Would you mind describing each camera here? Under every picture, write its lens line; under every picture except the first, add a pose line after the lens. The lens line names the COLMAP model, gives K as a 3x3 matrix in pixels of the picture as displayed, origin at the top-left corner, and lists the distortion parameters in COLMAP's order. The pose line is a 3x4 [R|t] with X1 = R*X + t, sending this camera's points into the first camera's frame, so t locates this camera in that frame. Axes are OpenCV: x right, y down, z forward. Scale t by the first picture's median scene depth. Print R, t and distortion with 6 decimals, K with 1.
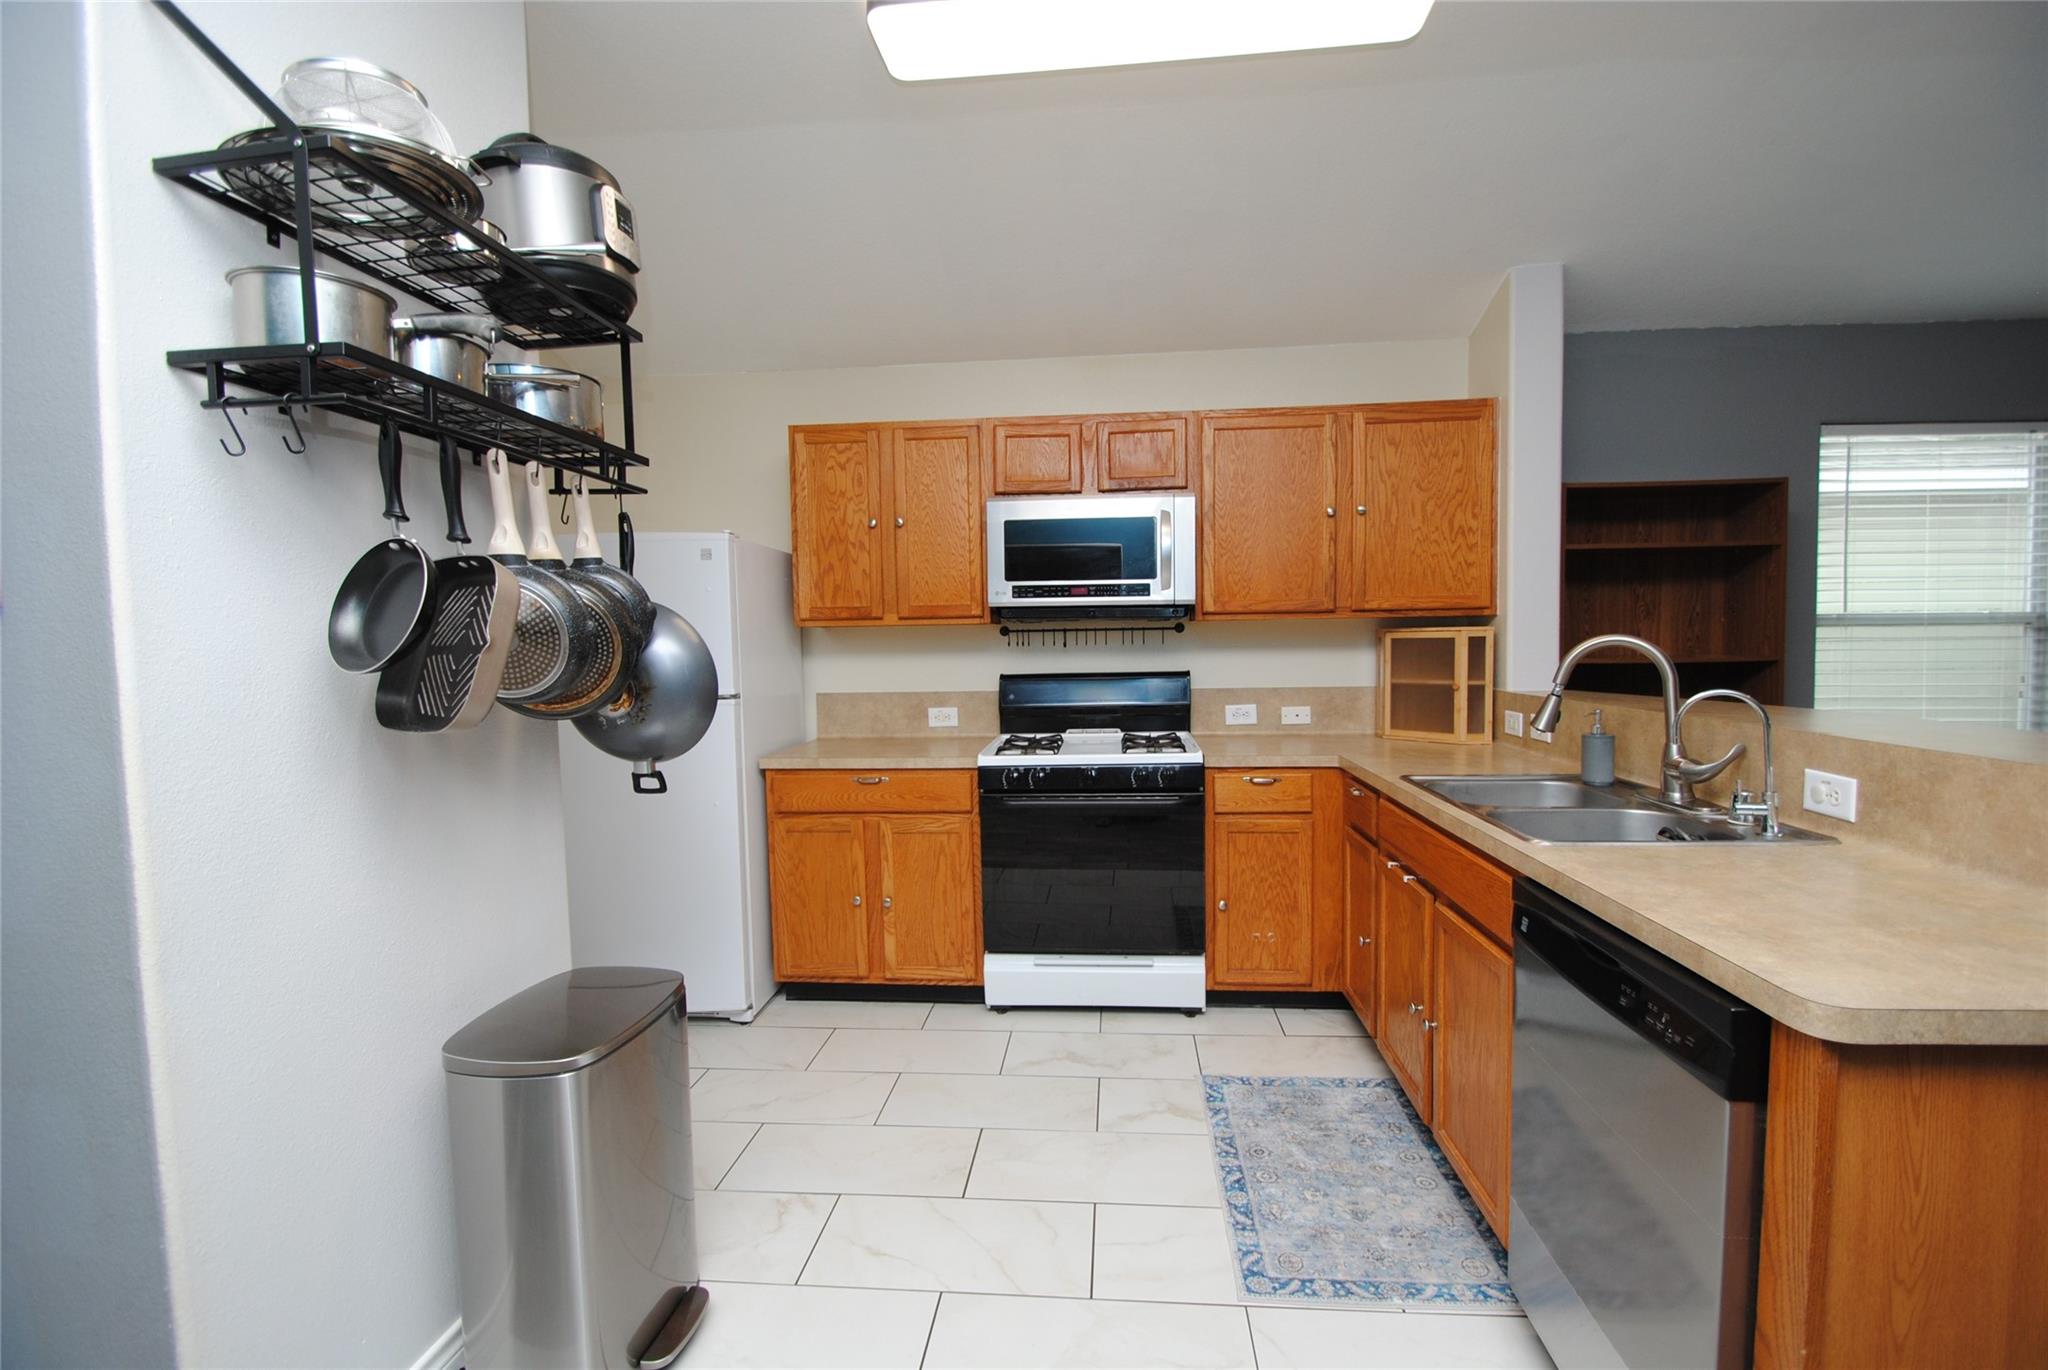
lens RADIAL K [[921.9, 0, 1024.0], [0, 921.9, 685.0], [0, 0, 1]] dist [0.010759, -0.019829]
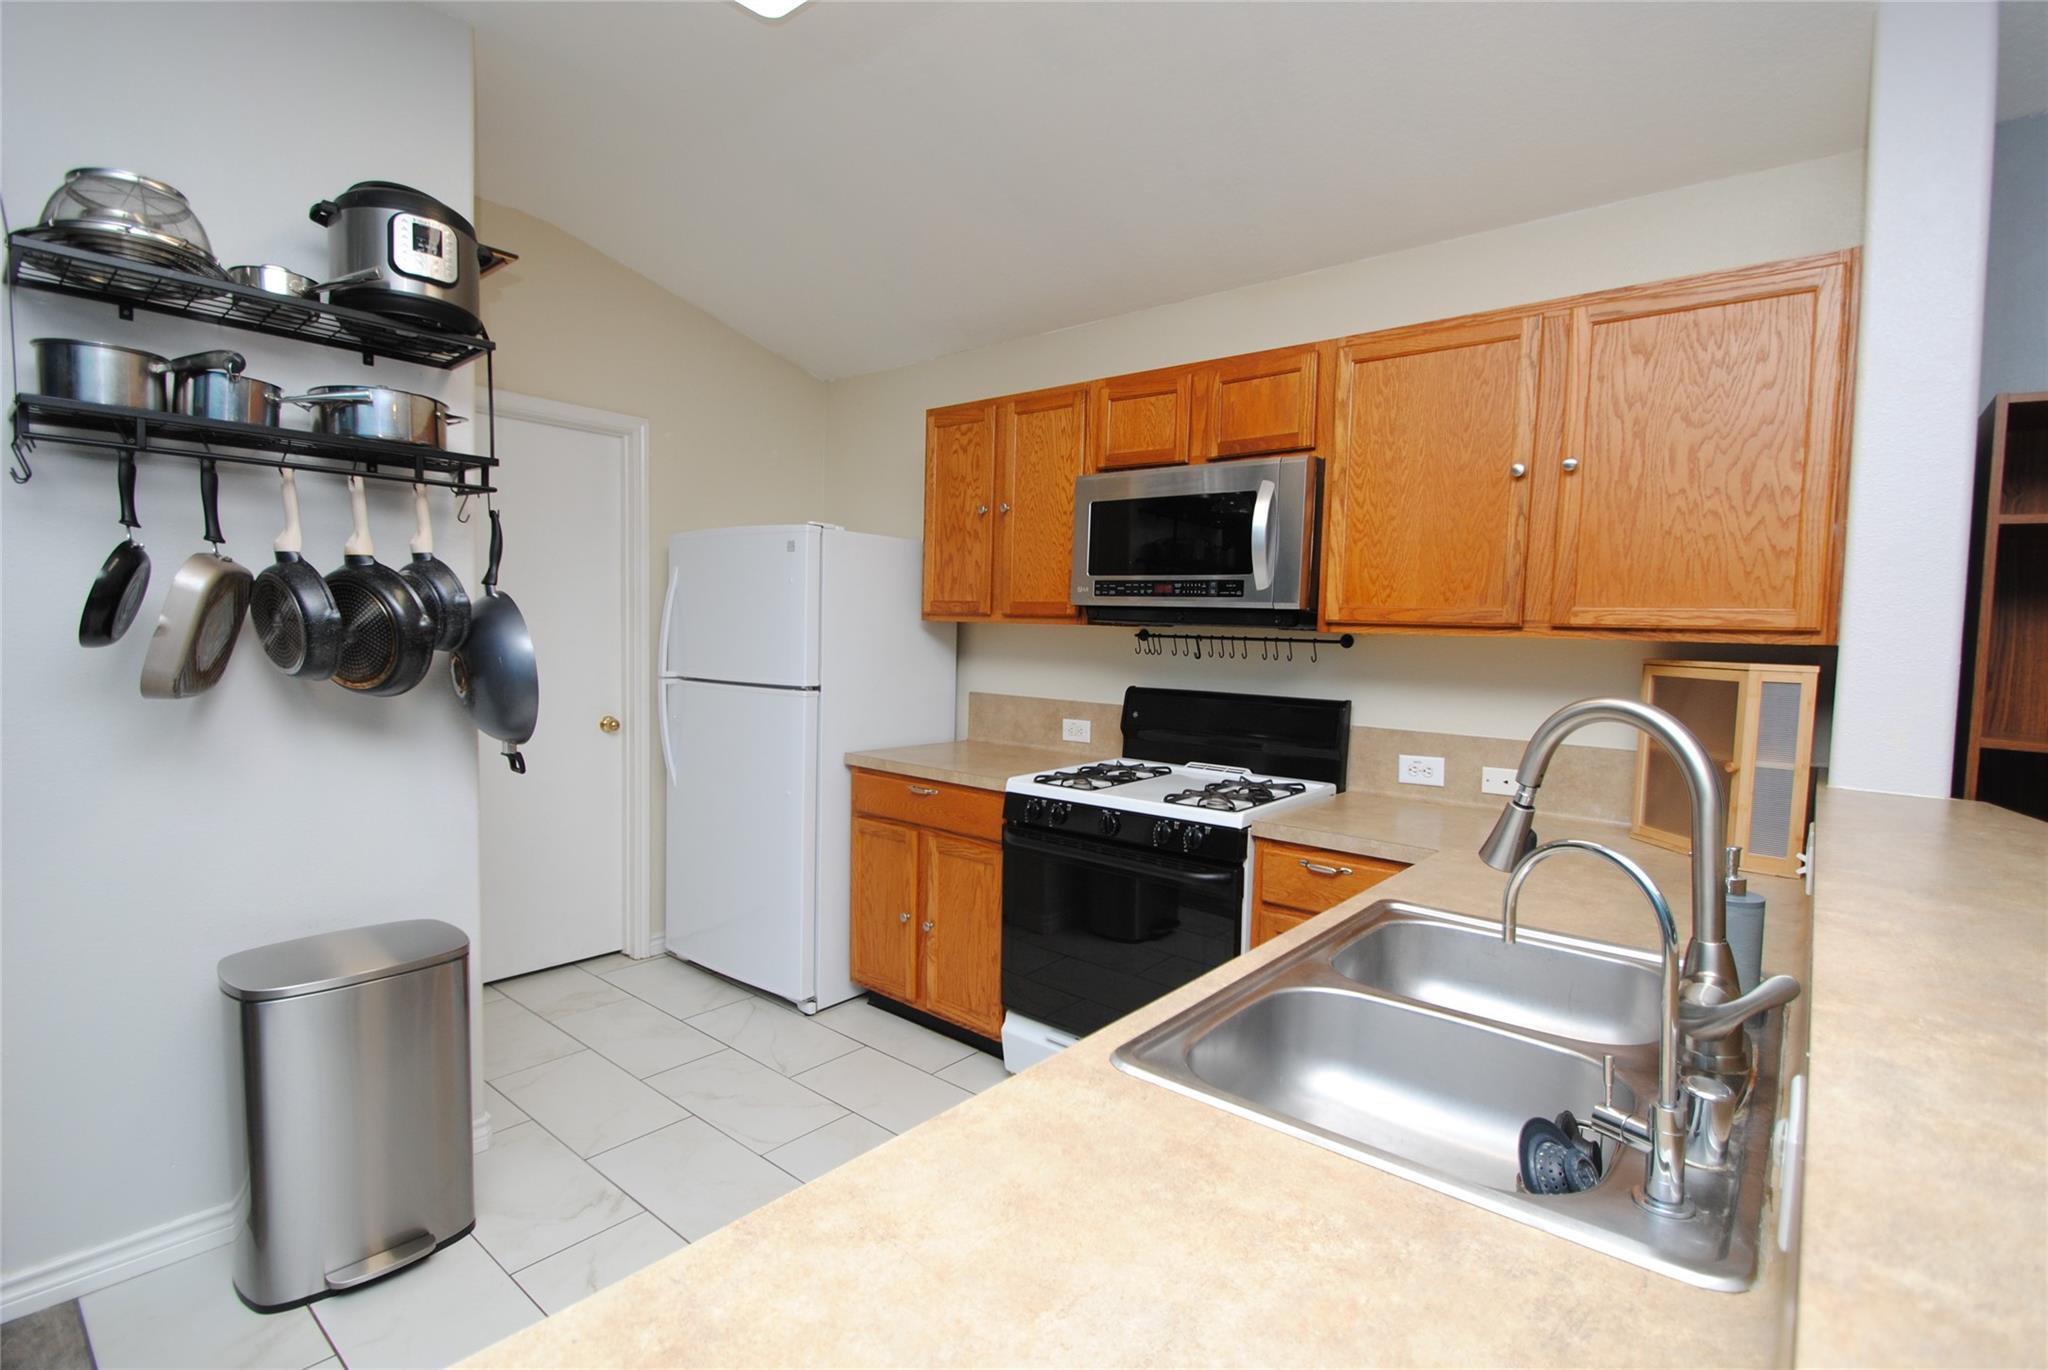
lens RADIAL K [[970.8, 0, 1024.0], [0, 970.8, 685.0], [0, 0, 1]] dist [0.011524, -0.016449]
pose [[0.816194, 0.073534, -0.573079, 0.443207], [-0.069891, 0.997150, 0.028408, -0.034705], [0.573535, 0.016867, 0.819007, 0.252262]]
